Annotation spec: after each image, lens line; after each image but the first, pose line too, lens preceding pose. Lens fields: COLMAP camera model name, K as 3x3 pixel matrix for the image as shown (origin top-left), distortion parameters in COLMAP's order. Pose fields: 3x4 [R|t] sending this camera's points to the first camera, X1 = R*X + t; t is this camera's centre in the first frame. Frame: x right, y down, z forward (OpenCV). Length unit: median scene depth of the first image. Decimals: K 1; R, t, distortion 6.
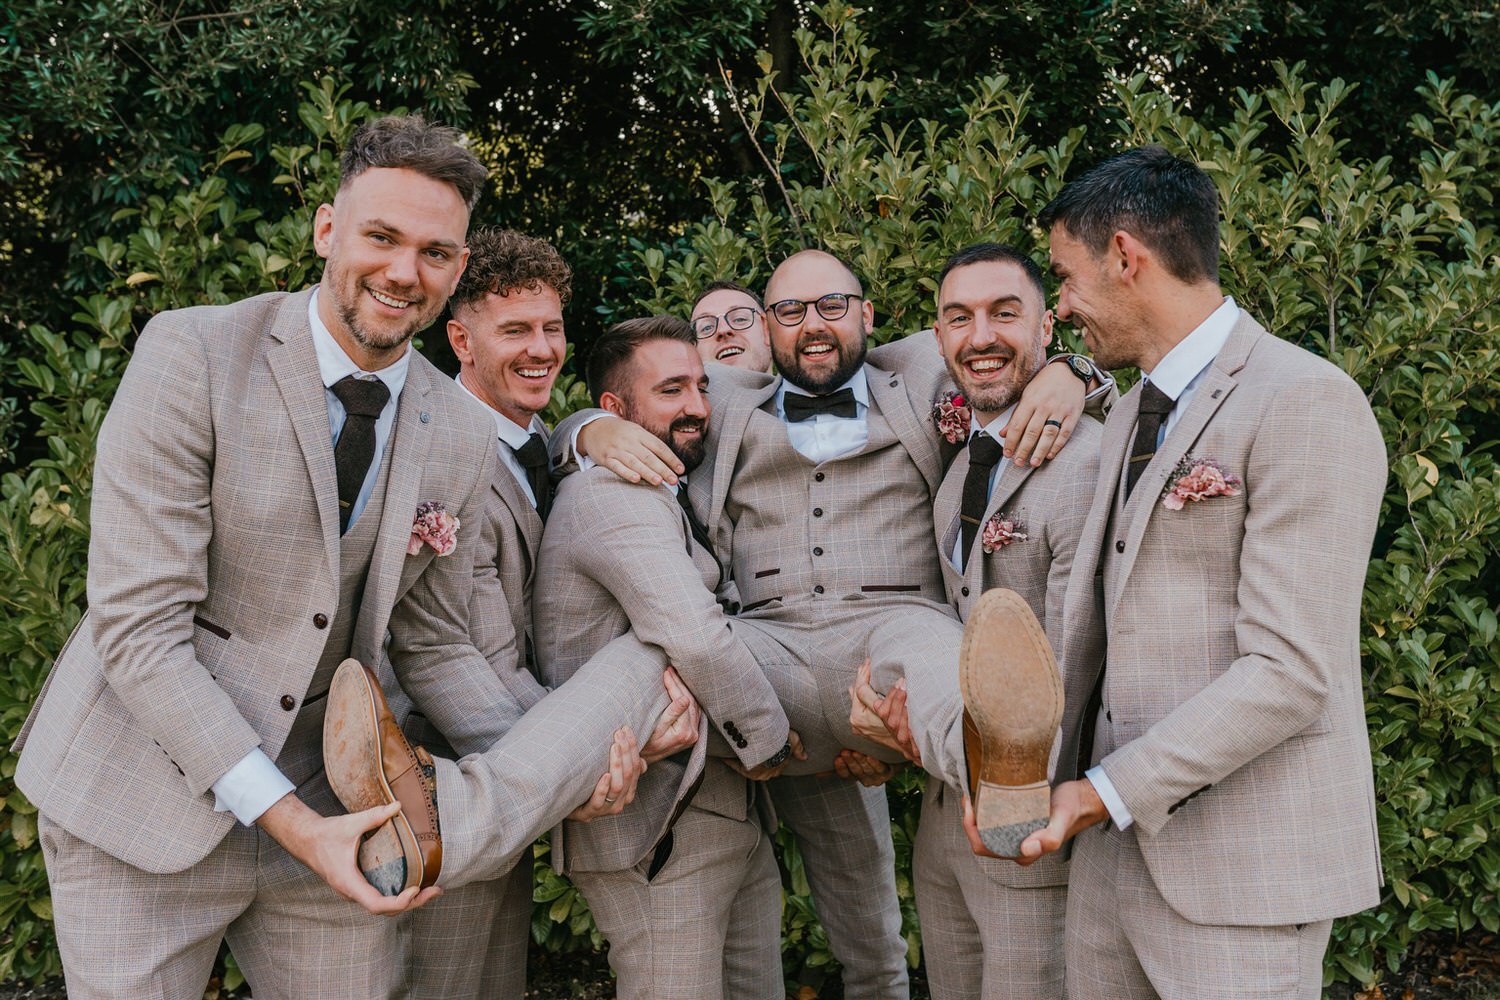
lens RADIAL K [[1619.9, 0, 857.0], [0, 1619.9, 467.8], [0, 0, 1]] dist [-0.000644, -0.033898]
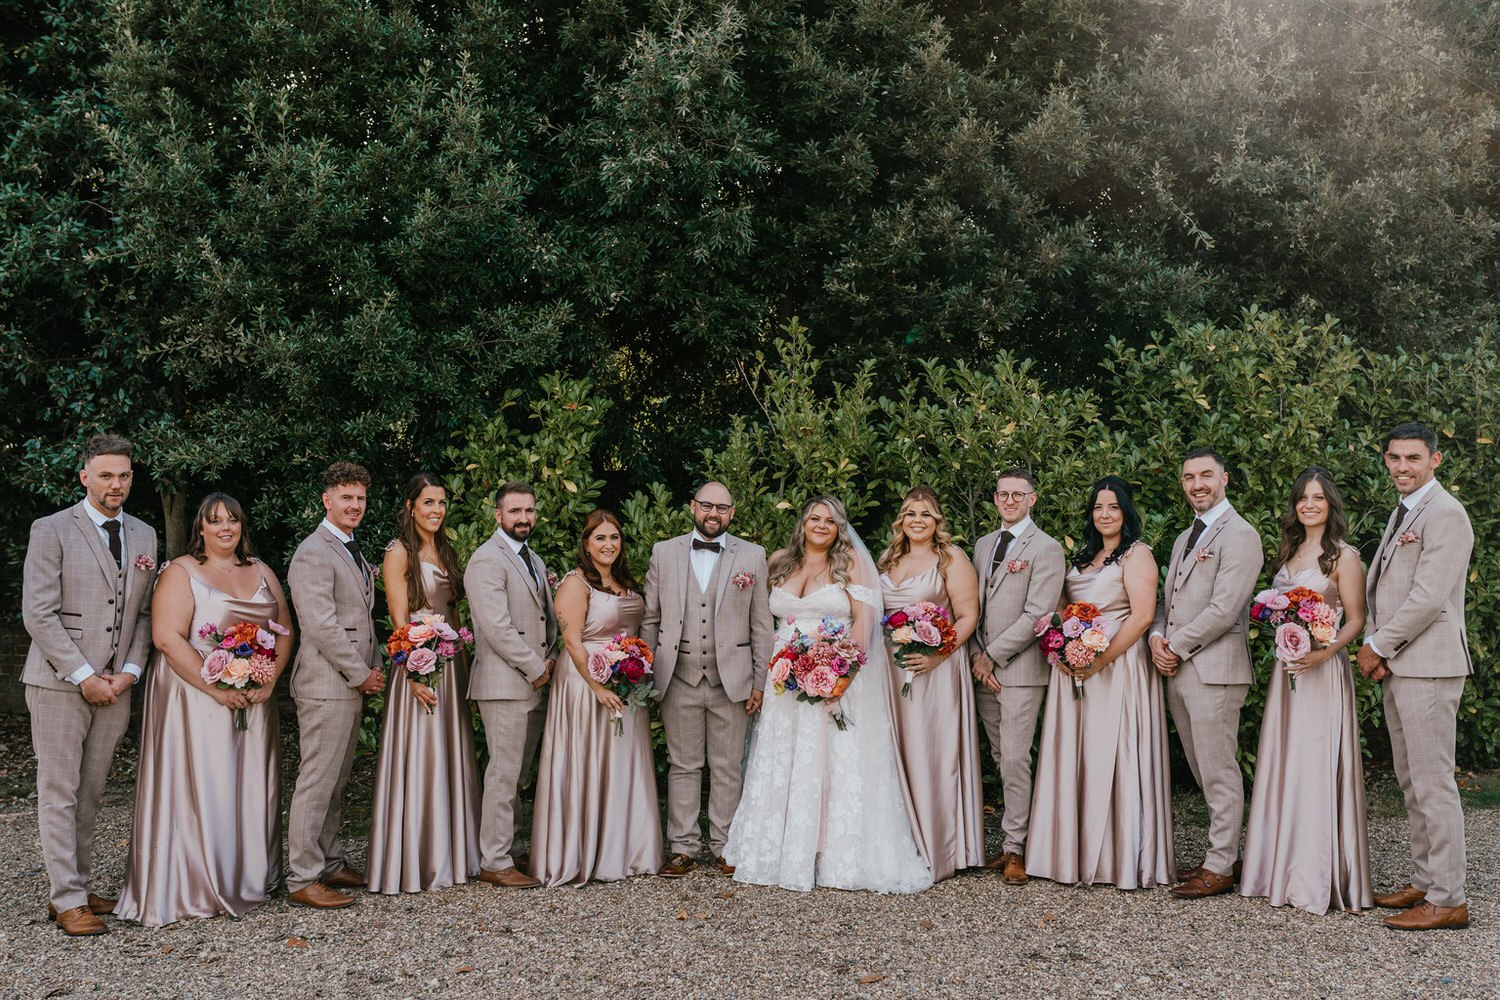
lens RADIAL K [[2034.4, 0, 750.0], [0, 2034.4, 500.0], [0, 0, 1]] dist [0.234798, -0.012291]
pose [[0.989953, -0.023766, -0.139387, 0.300228], [0.018089, 0.998960, -0.041849, 0.046640], [0.140236, 0.038907, 0.989353, -1.636462]]
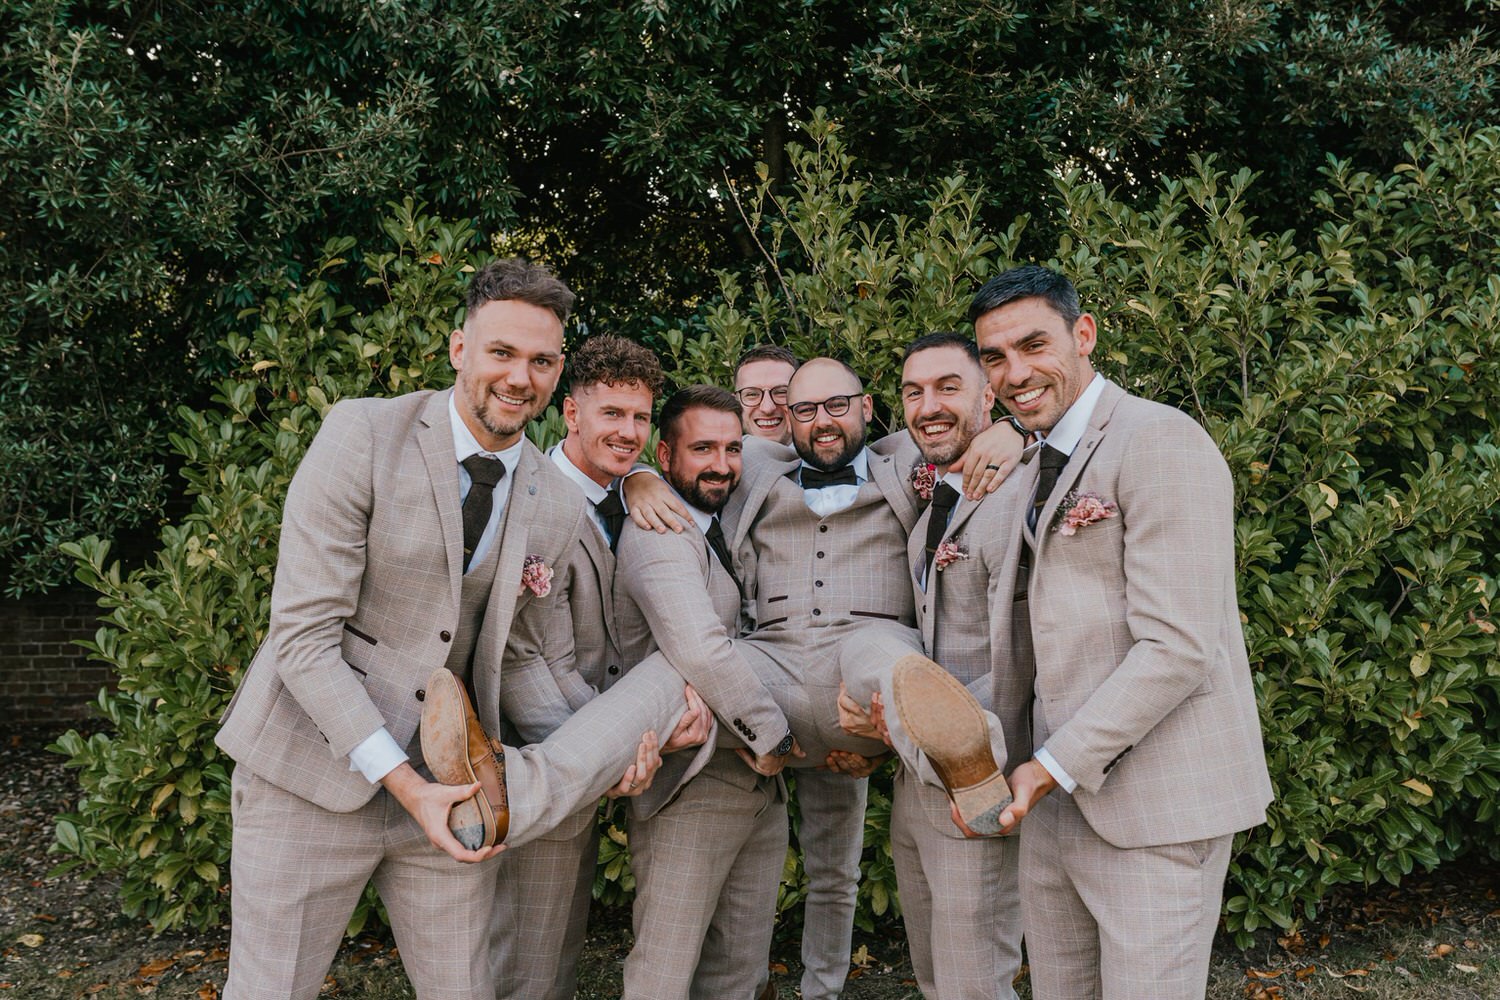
lens RADIAL K [[1502.7, 0, 750.0], [0, 1502.7, 500.0], [0, 0, 1]] dist [-0.011642, 0.016341]
pose [[0.997455, -0.024163, -0.067080, 0.003652], [0.023941, 0.999705, -0.004111, -0.000930], [0.067159, 0.002495, 0.997739, -0.121900]]
